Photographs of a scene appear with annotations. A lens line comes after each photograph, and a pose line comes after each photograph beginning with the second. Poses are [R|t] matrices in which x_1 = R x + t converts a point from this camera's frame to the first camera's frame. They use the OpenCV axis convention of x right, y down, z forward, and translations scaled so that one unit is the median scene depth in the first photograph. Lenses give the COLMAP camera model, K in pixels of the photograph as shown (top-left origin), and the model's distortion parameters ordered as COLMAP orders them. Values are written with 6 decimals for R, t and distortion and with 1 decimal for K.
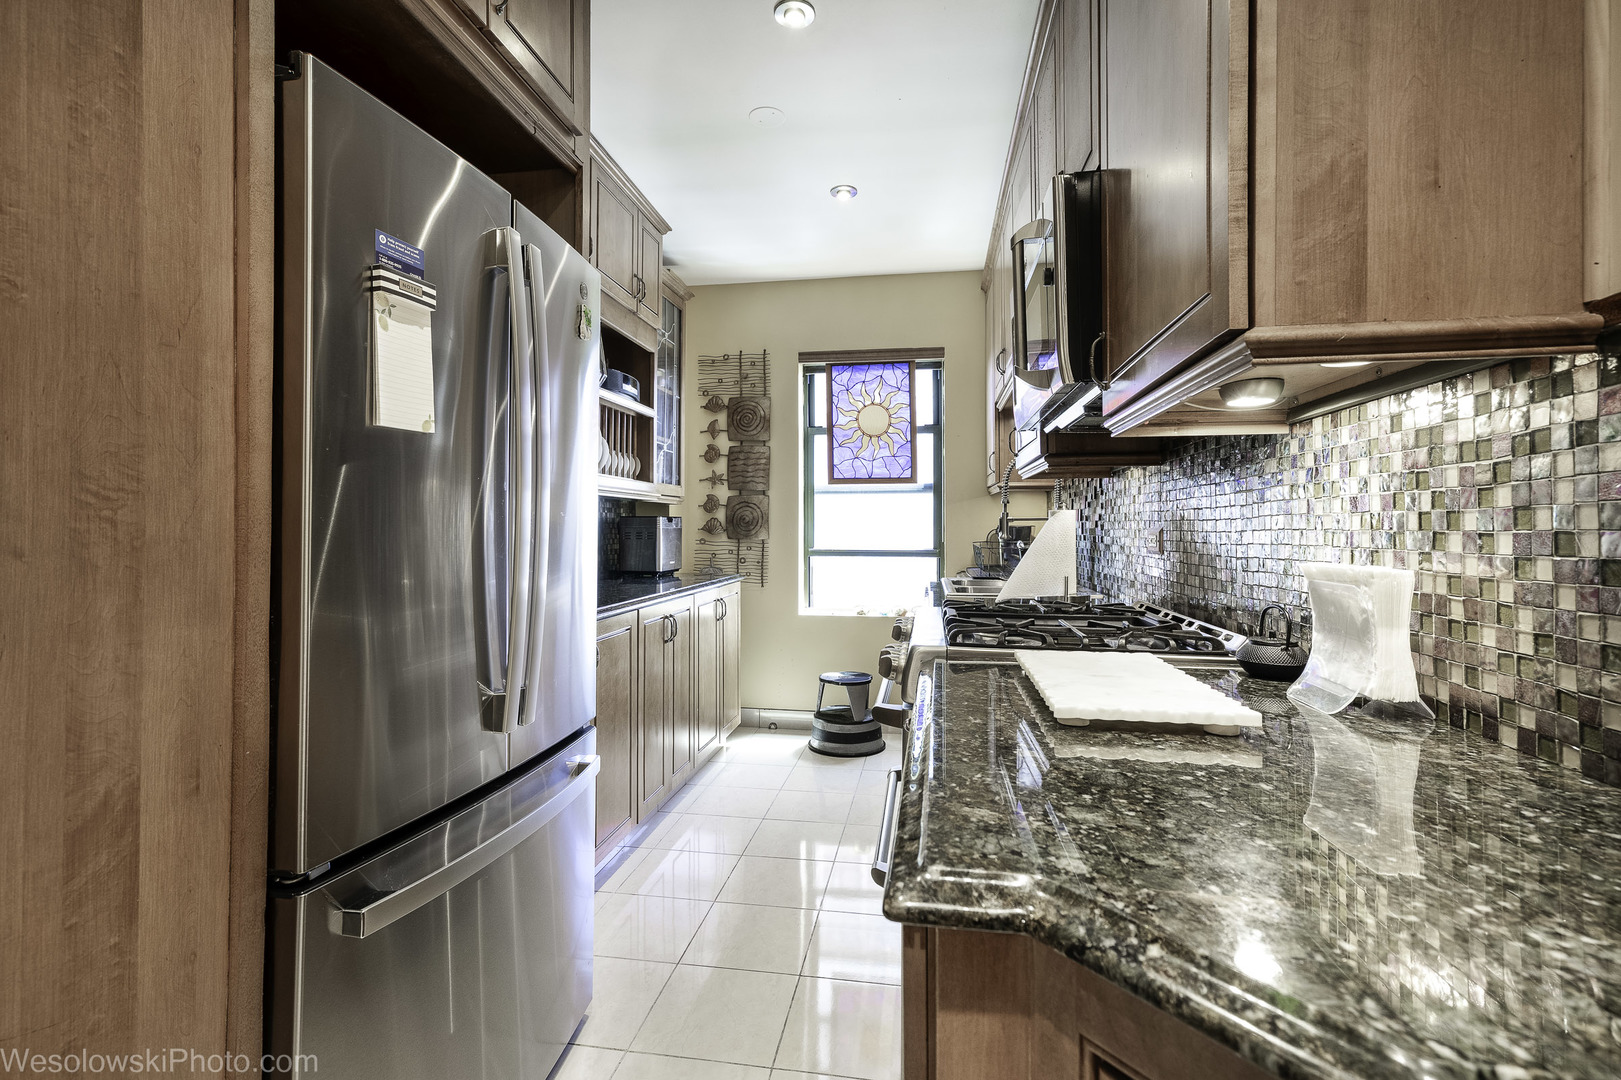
lens RADIAL K [[737.1, 0, 807.4], [0, 737.1, 518.6], [0, 0, 1]] dist [-0.003760, 0.005876]
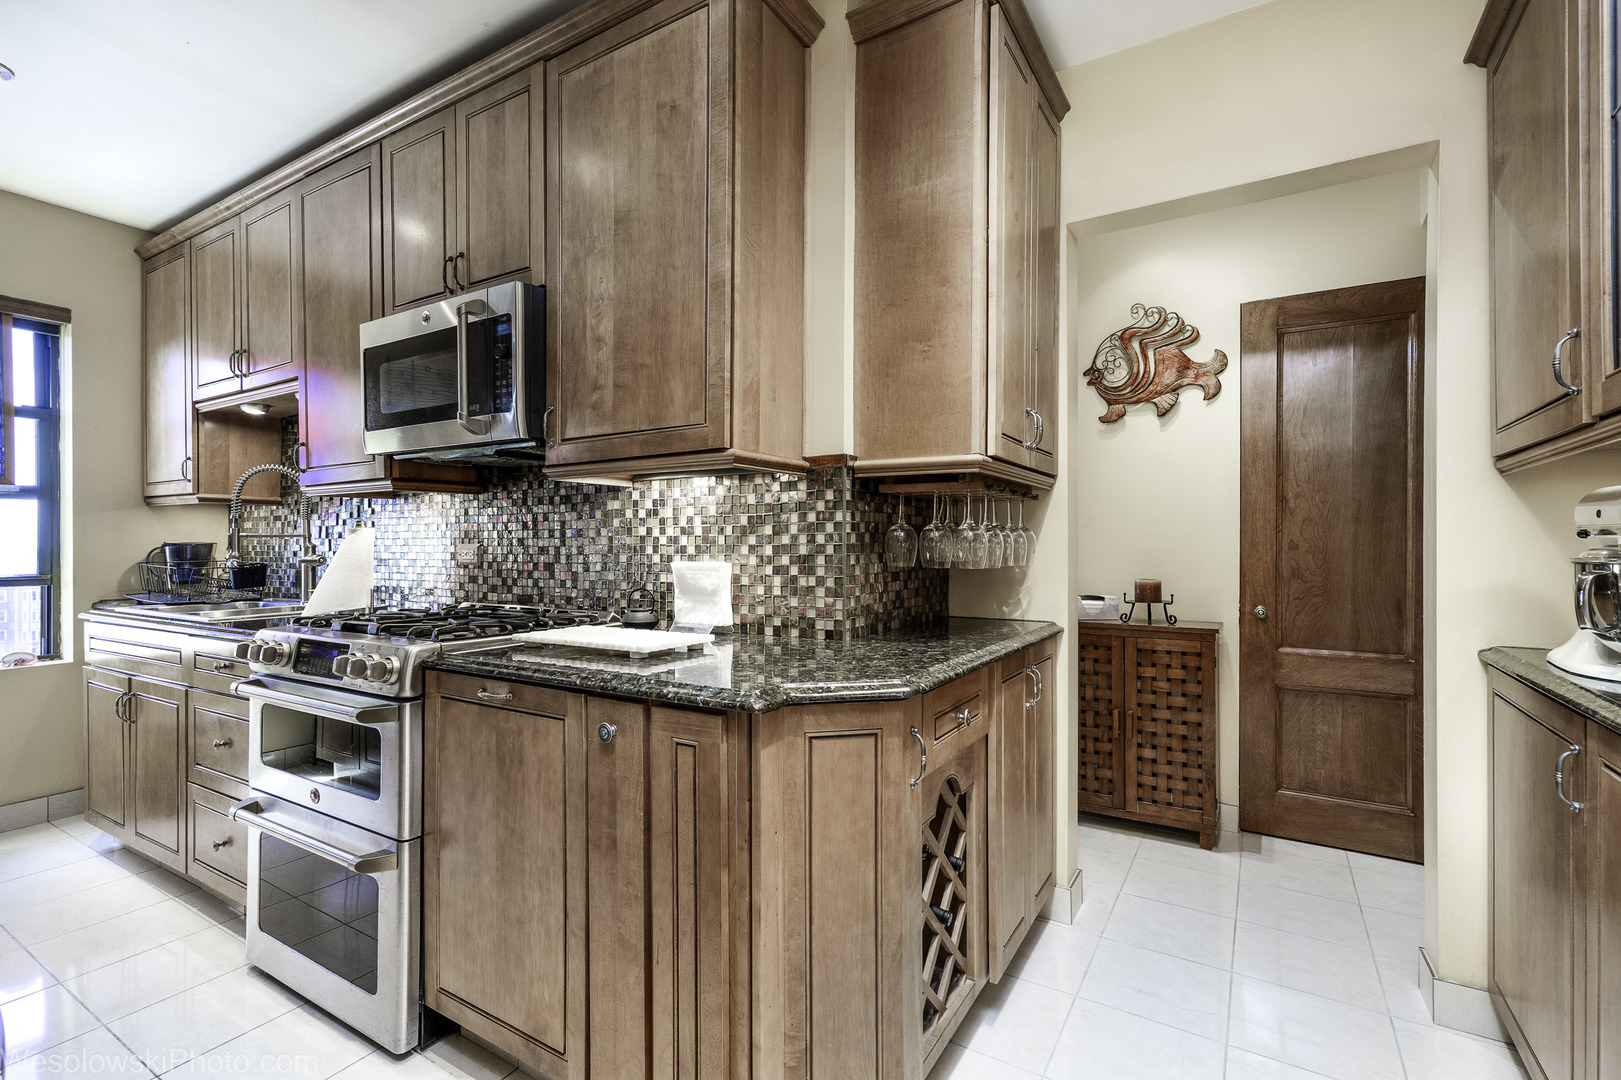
lens RADIAL K [[737.1, 0, 804.6], [0, 737.1, 543.9], [0, 0, 1]] dist [-0.003760, 0.005876]
pose [[0.380473, -0.000439, 0.924792, -1.083687], [-0.008204, 0.999959, 0.003850, 0.005747], [-0.924756, -0.009052, 0.380454, -0.001483]]
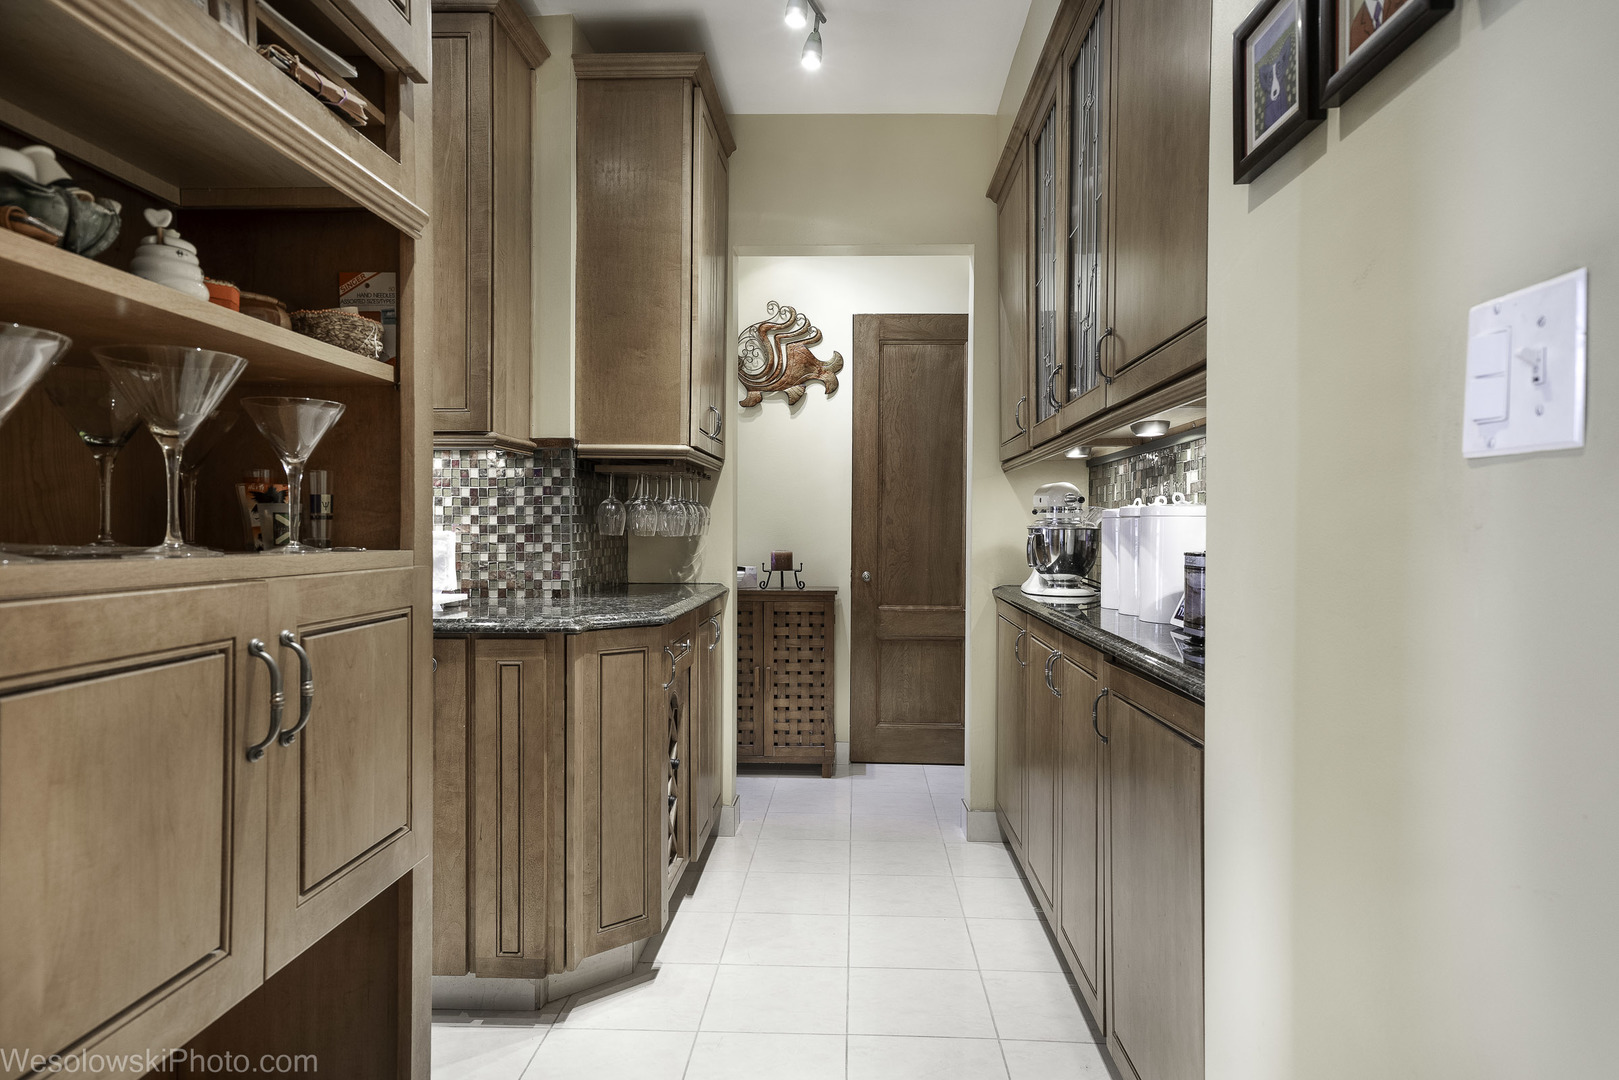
lens RADIAL K [[981.9, 0, 808.6], [0, 981.9, 535.5], [0, 0, 1]] dist [0.032179, 0.000466]
pose [[-0.119247, -0.012416, 0.992787, -2.381694], [-0.013356, 0.999851, 0.010900, 0.033210], [-0.992775, -0.011960, -0.119395, 0.287661]]
